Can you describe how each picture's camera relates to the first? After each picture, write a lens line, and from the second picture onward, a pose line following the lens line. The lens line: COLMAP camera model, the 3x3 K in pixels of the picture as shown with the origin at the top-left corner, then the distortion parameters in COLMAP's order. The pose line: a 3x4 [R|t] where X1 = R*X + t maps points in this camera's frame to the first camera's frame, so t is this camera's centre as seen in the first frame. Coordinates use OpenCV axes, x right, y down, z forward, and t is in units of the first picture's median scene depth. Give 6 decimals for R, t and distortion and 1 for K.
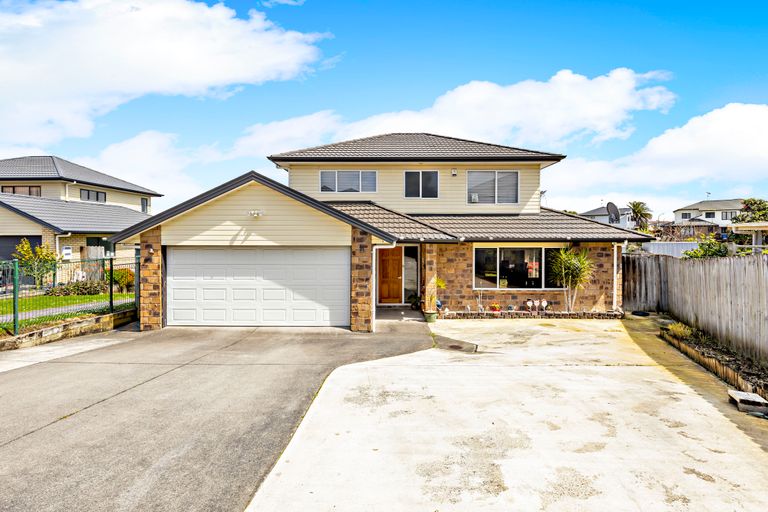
lens RADIAL K [[355.6, 0, 384.4], [0, 355.6, 245.0], [0, 0, 1]] dist [0.000070, 0.000139]
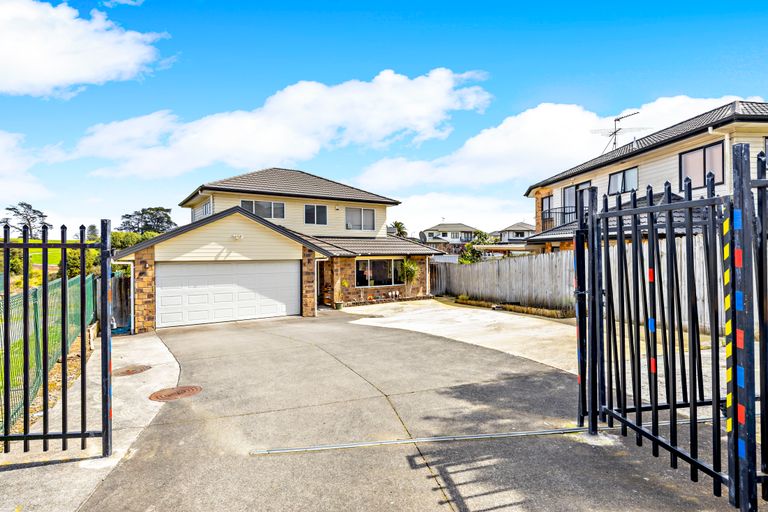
lens RADIAL K [[398.6, 0, 384.0], [0, 398.6, 256.0], [0, 0, 1]] dist [0.000824, -0.000160]
pose [[0.818806, -0.009070, 0.573999, -0.630009], [0.014356, 0.999886, -0.004680, 0.000531], [-0.573891, 0.012073, 0.818843, -0.457584]]
